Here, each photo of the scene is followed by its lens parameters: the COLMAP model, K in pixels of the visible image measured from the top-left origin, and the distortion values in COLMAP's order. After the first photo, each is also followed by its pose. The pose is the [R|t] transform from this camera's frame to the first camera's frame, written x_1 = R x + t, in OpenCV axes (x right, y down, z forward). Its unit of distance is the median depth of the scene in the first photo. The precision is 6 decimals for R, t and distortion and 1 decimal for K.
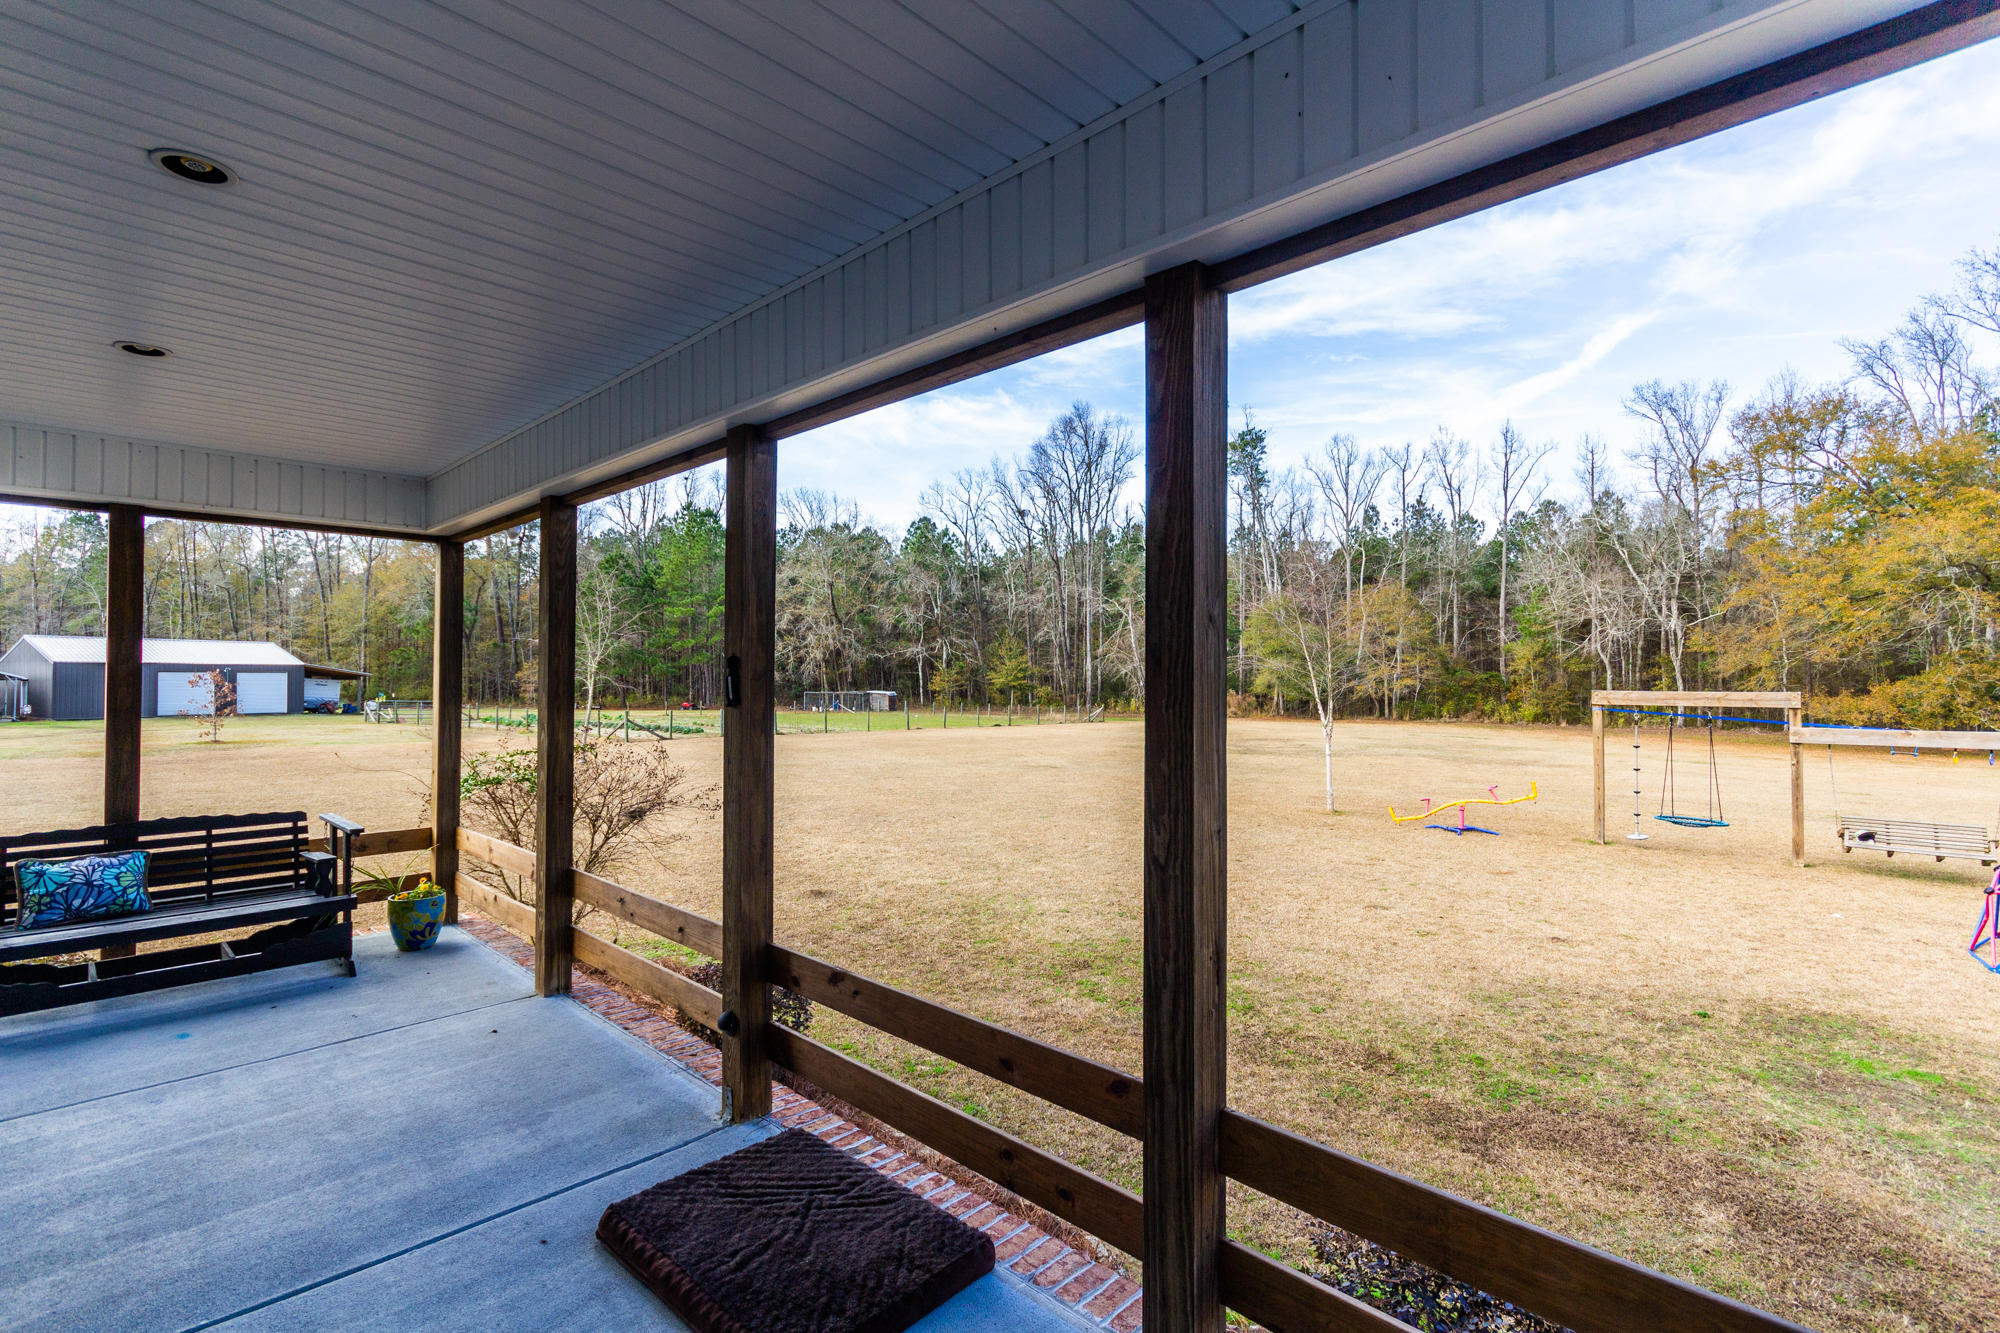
lens RADIAL K [[932.5, 0, 994.4], [0, 932.5, 664.2], [0, 0, 1]] dist [0.012227, 0.001394]
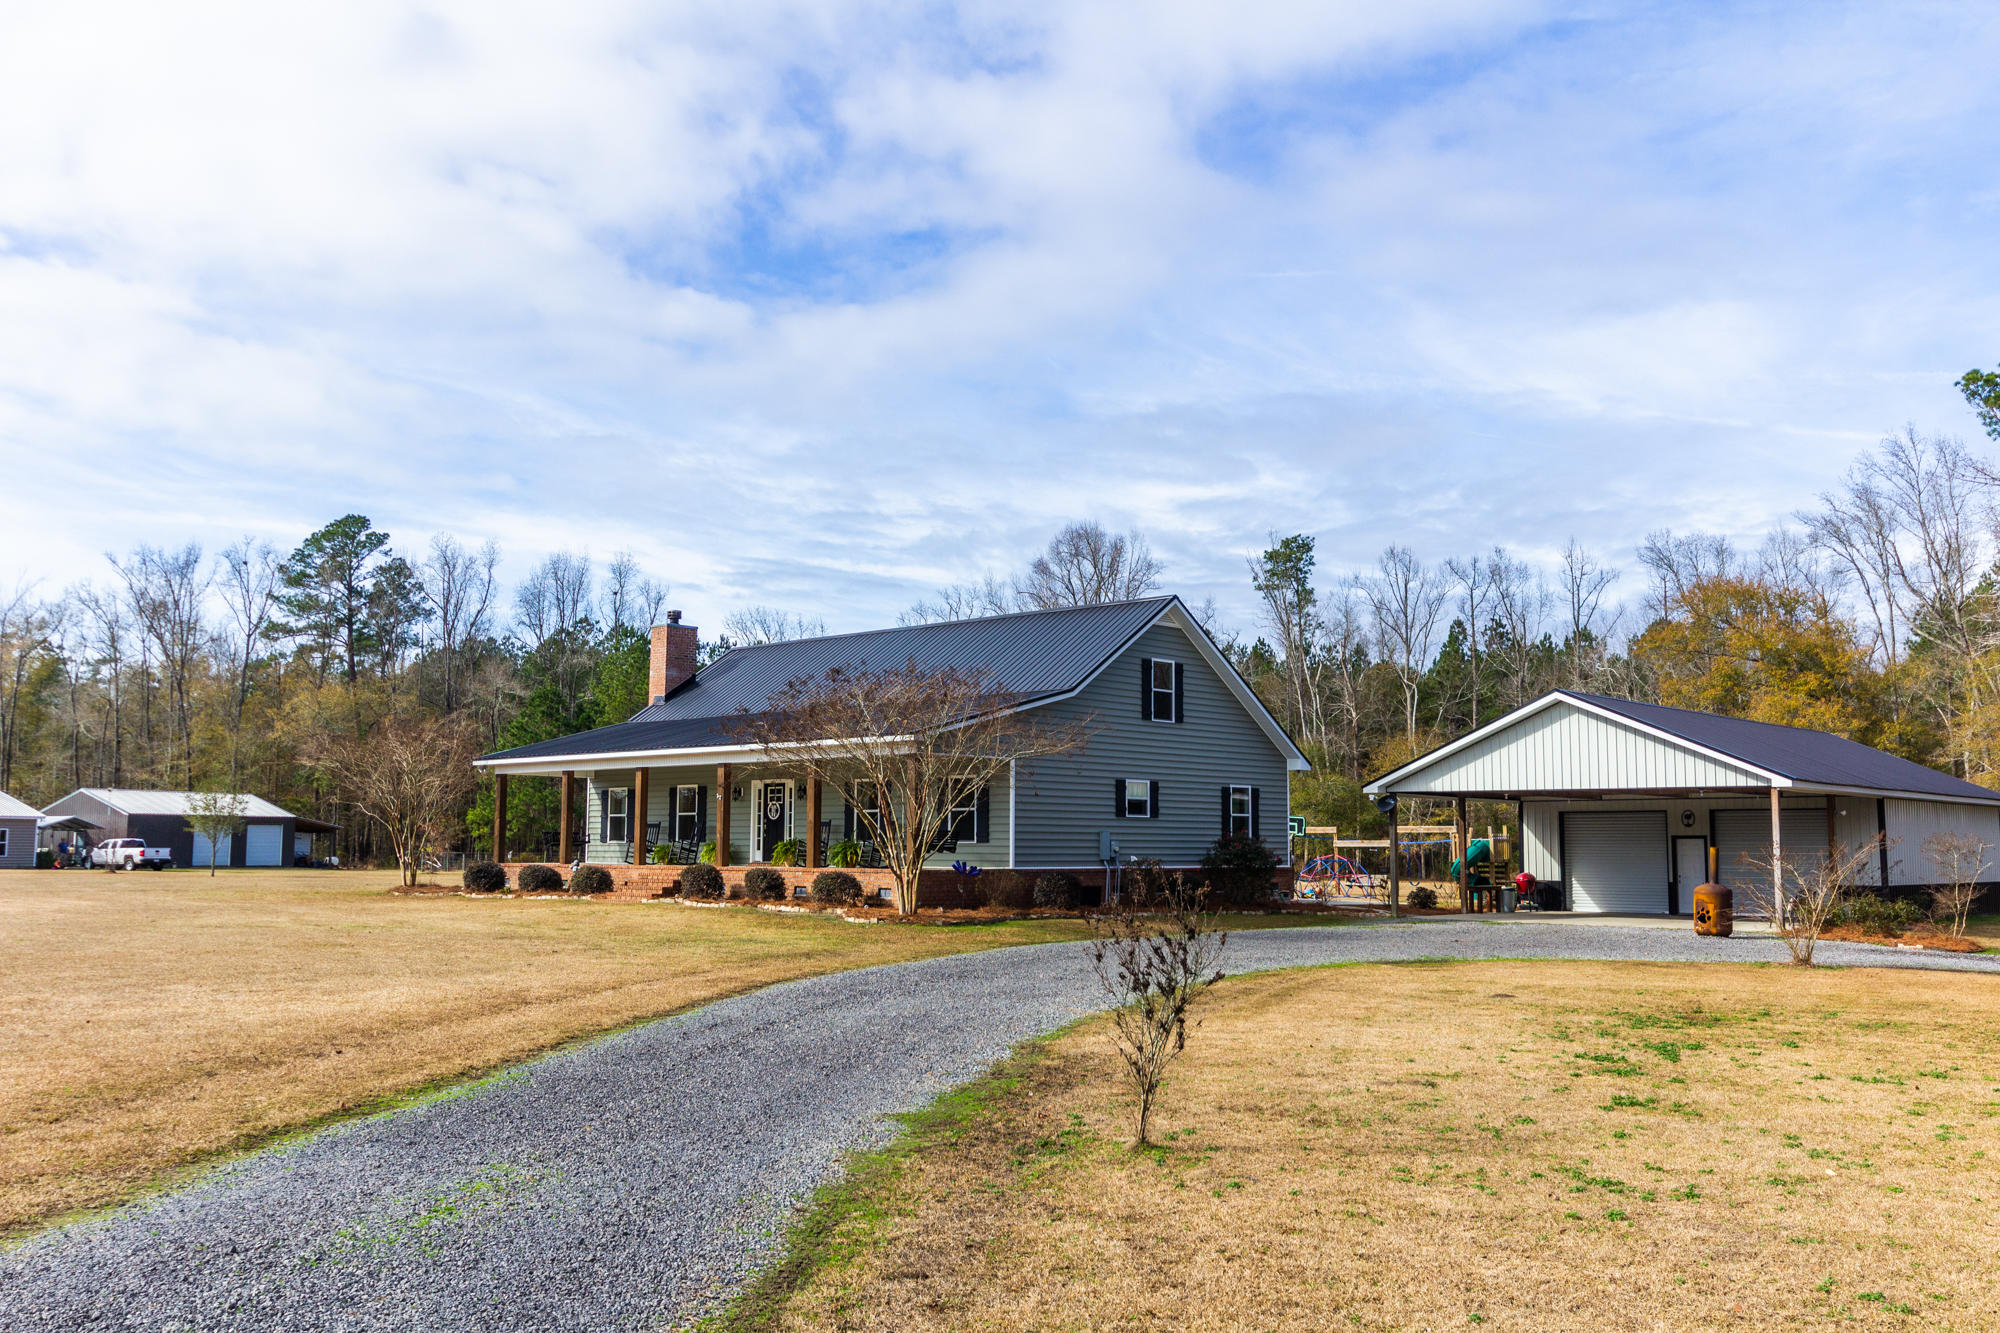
lens RADIAL K [[1798.2, 0, 1001.9], [0, 1798.2, 673.4], [0, 0, 1]] dist [-0.009547, 0.025986]
pose [[0.999729, 0.002702, 0.023131, -0.025449], [-0.000775, 0.996557, -0.082907, 0.003532], [-0.023276, 0.082866, 0.996289, -0.639297]]
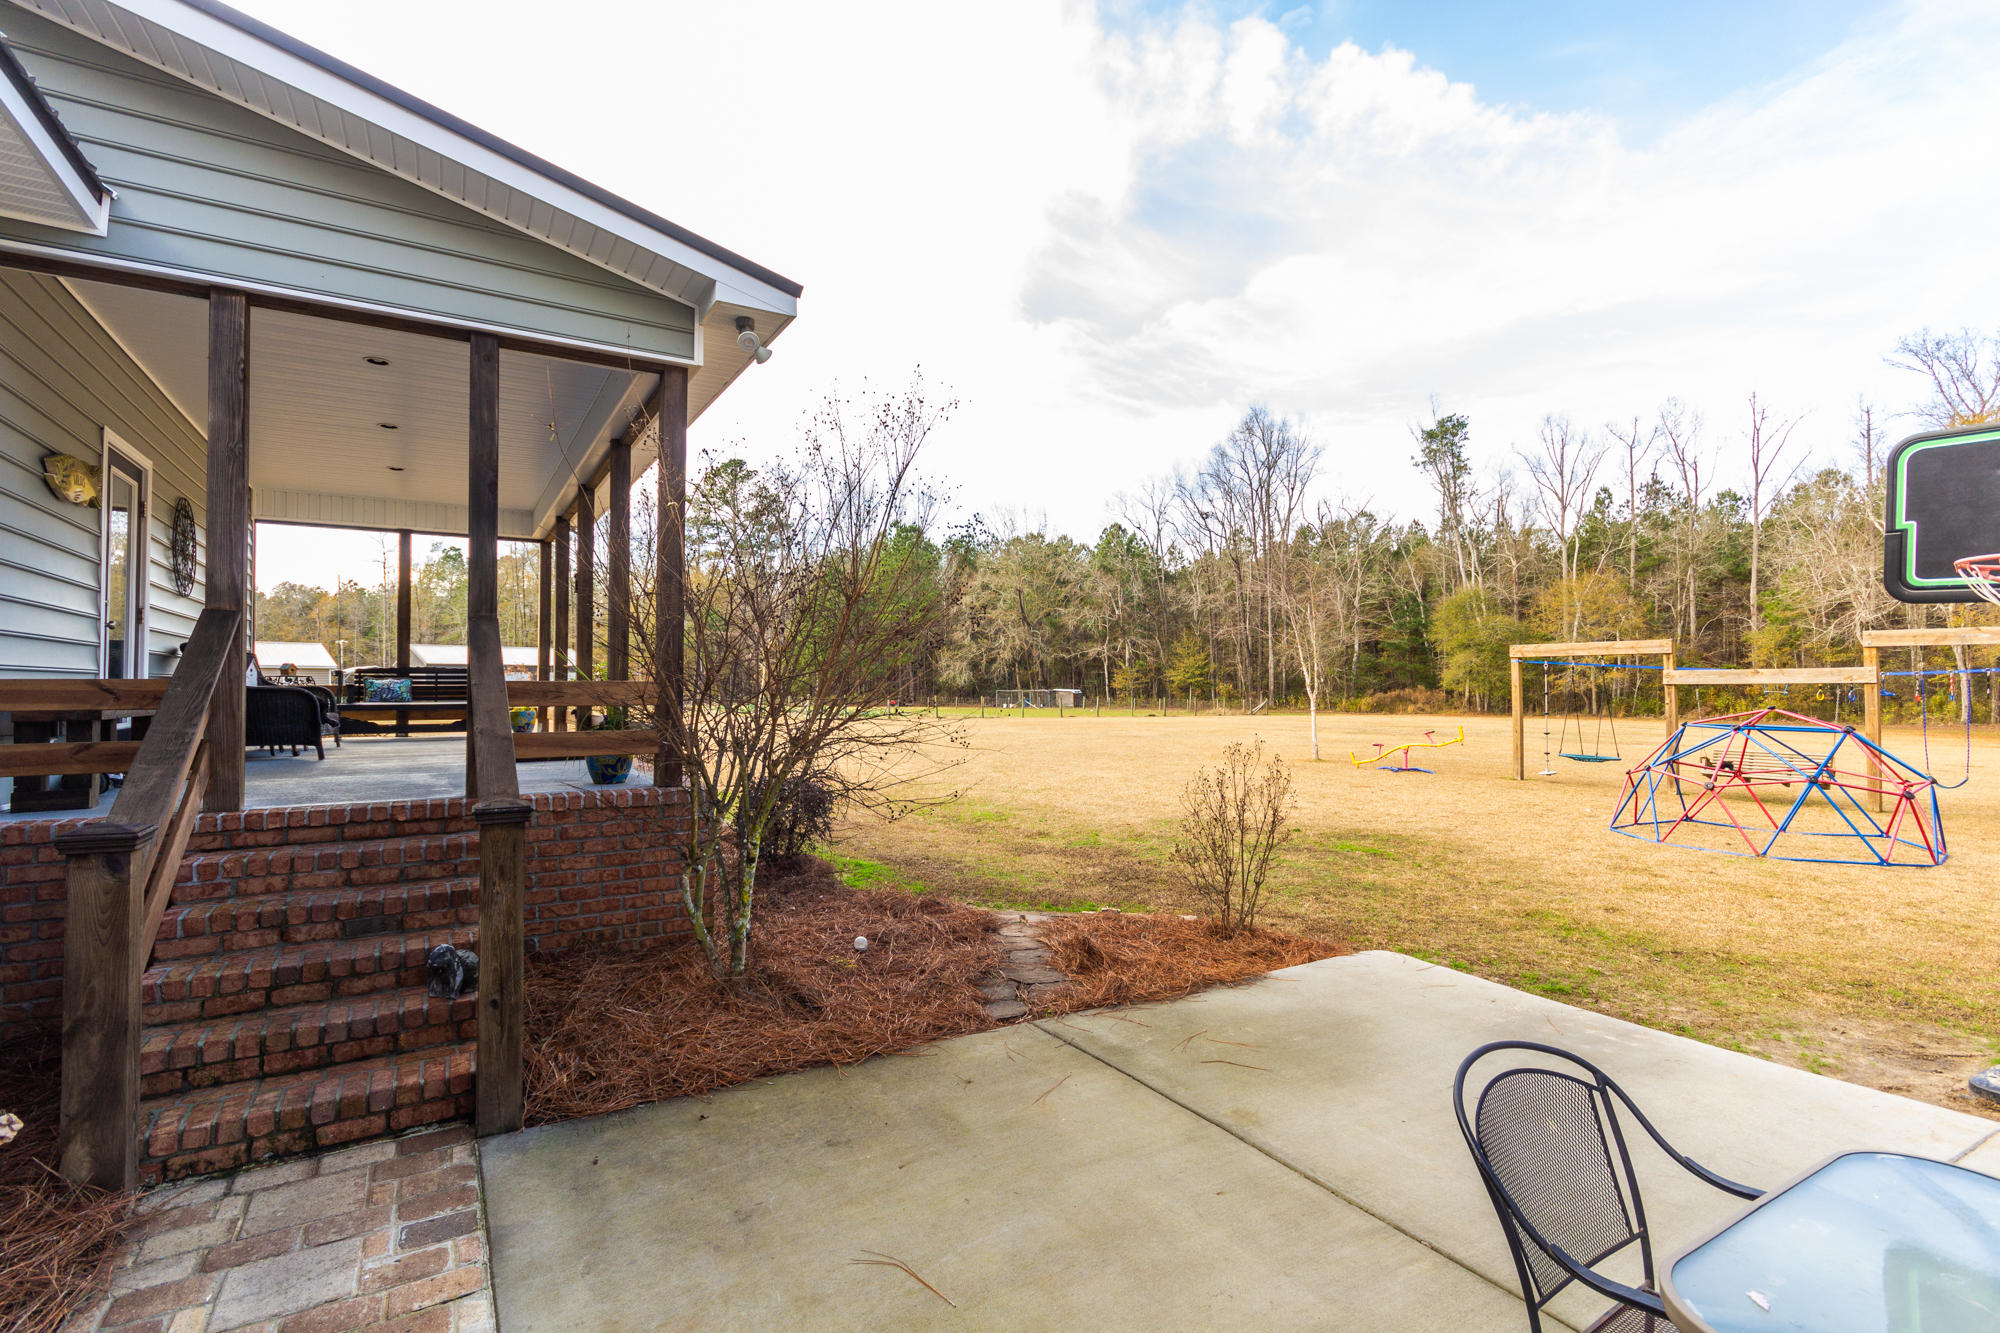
lens RADIAL K [[932.5, 0, 993.0], [0, 932.5, 659.7], [0, 0, 1]] dist [0.012227, 0.001394]
pose [[0.969173, -0.011502, -0.246111, 0.058017], [0.007924, 0.999848, -0.015522, 0.011103], [0.246252, 0.013094, 0.969117, -0.048248]]
